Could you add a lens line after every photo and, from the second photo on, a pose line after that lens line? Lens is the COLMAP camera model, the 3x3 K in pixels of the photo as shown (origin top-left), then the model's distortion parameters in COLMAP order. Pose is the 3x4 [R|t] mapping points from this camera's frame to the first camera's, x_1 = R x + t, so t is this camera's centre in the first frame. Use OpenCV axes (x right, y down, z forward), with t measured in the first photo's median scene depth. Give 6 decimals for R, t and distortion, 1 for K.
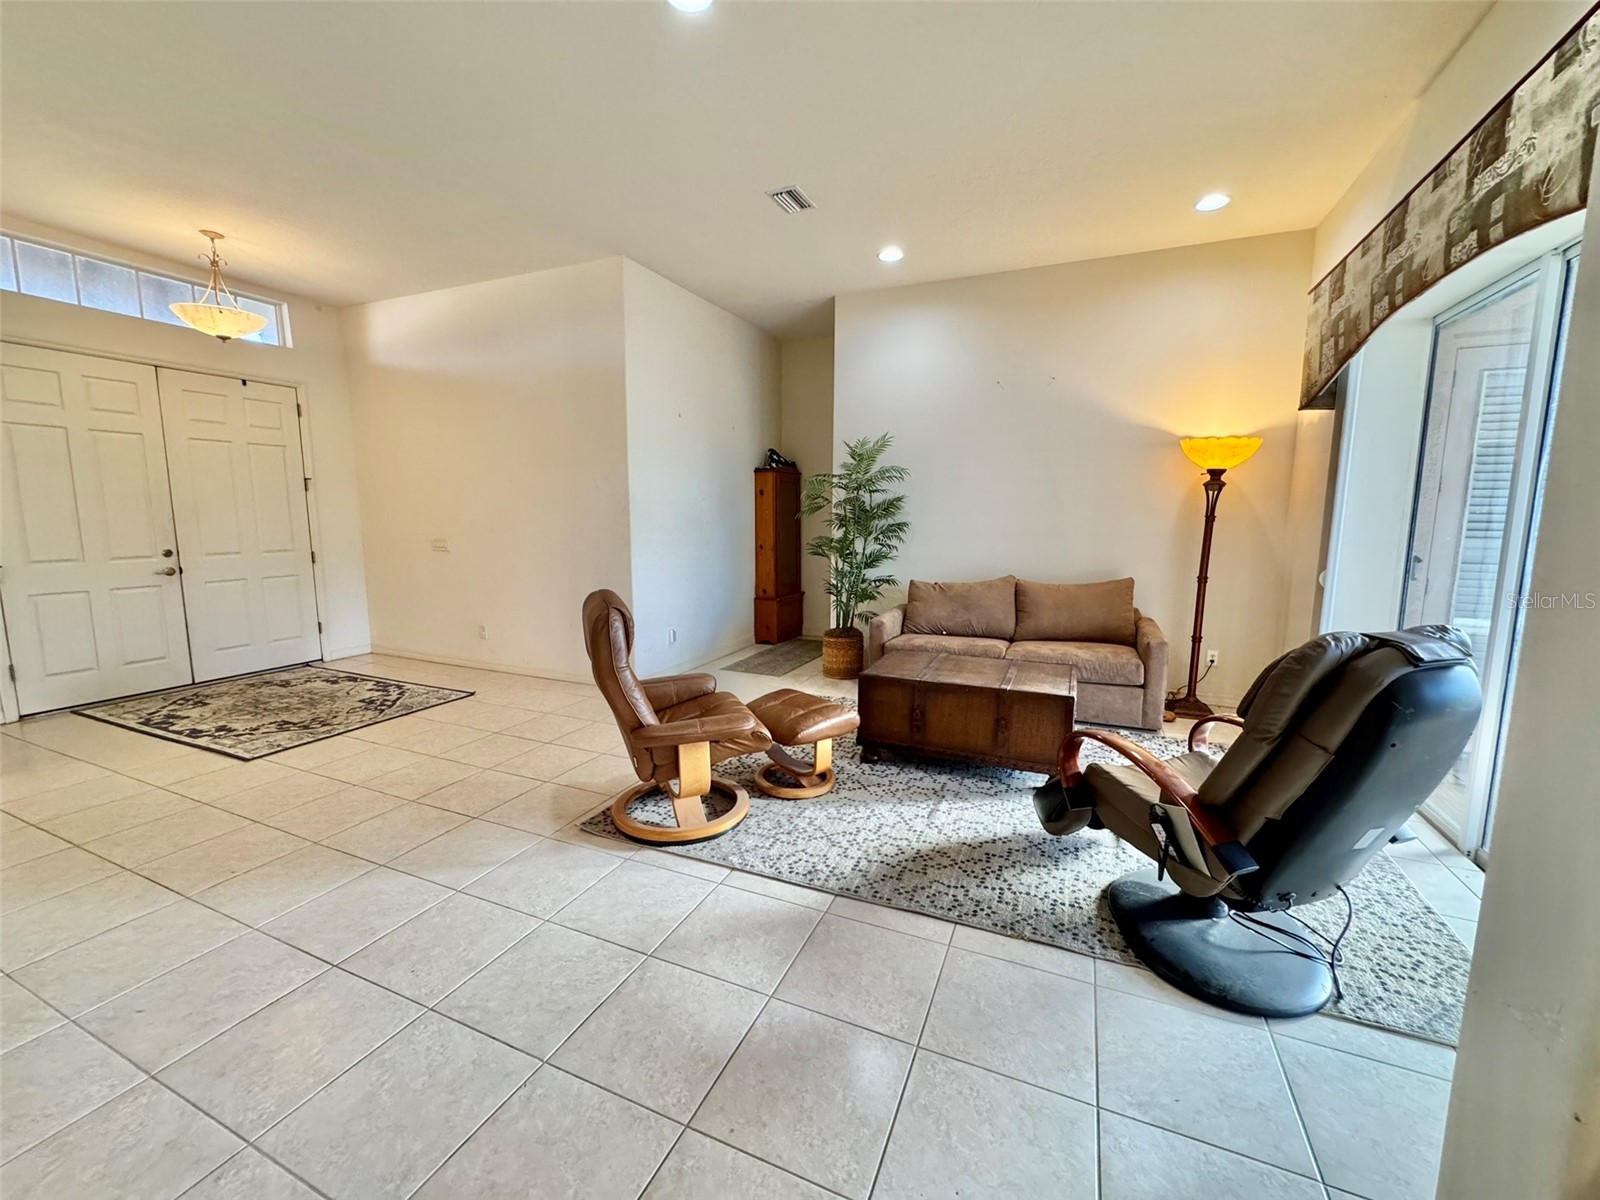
lens RADIAL K [[637.1, 0, 800.0], [0, 637.1, 600.0], [0, 0, 1]] dist [-0.003231, -0.000055]
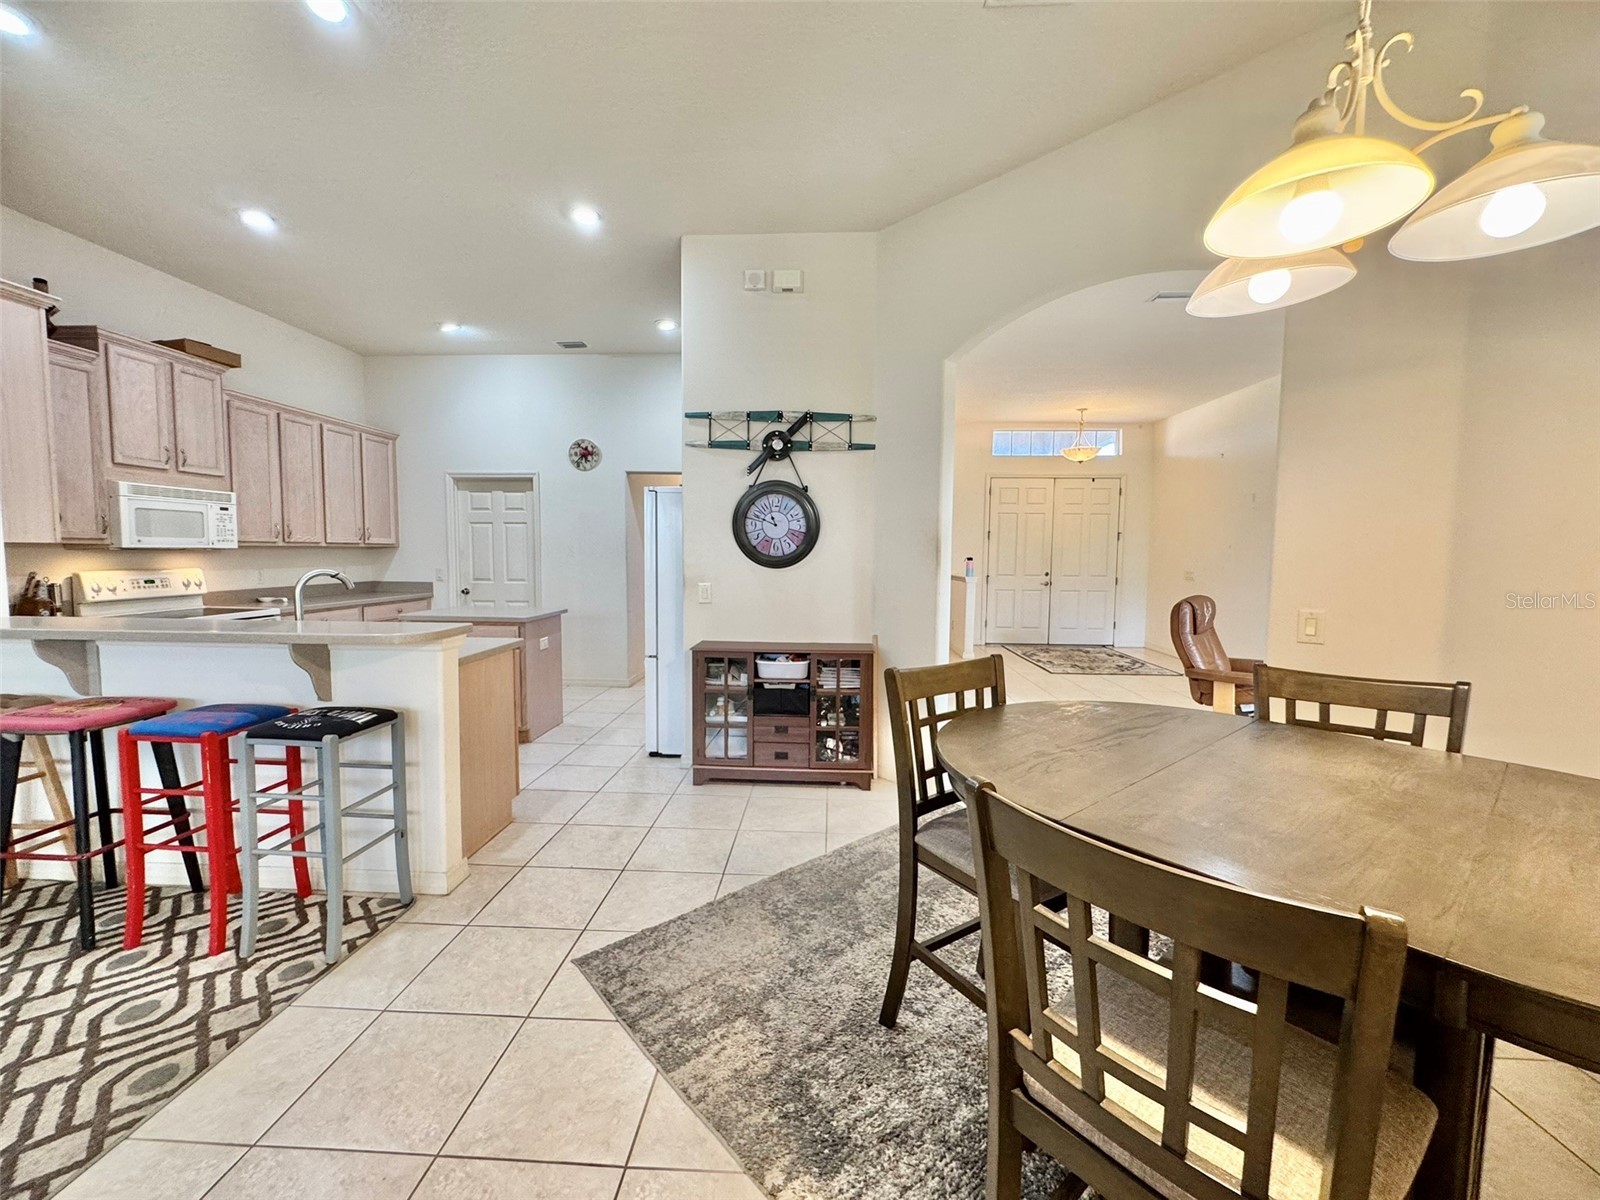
lens RADIAL K [[637.1, 0, 800.0], [0, 637.1, 600.0], [0, 0, 1]] dist [-0.003231, -0.000055]
pose [[0.357744, 0.067287, -0.931392, 0.531018], [-0.131831, 0.991051, 0.020961, 0.061829], [0.924467, 0.115287, 0.363413, -0.376320]]
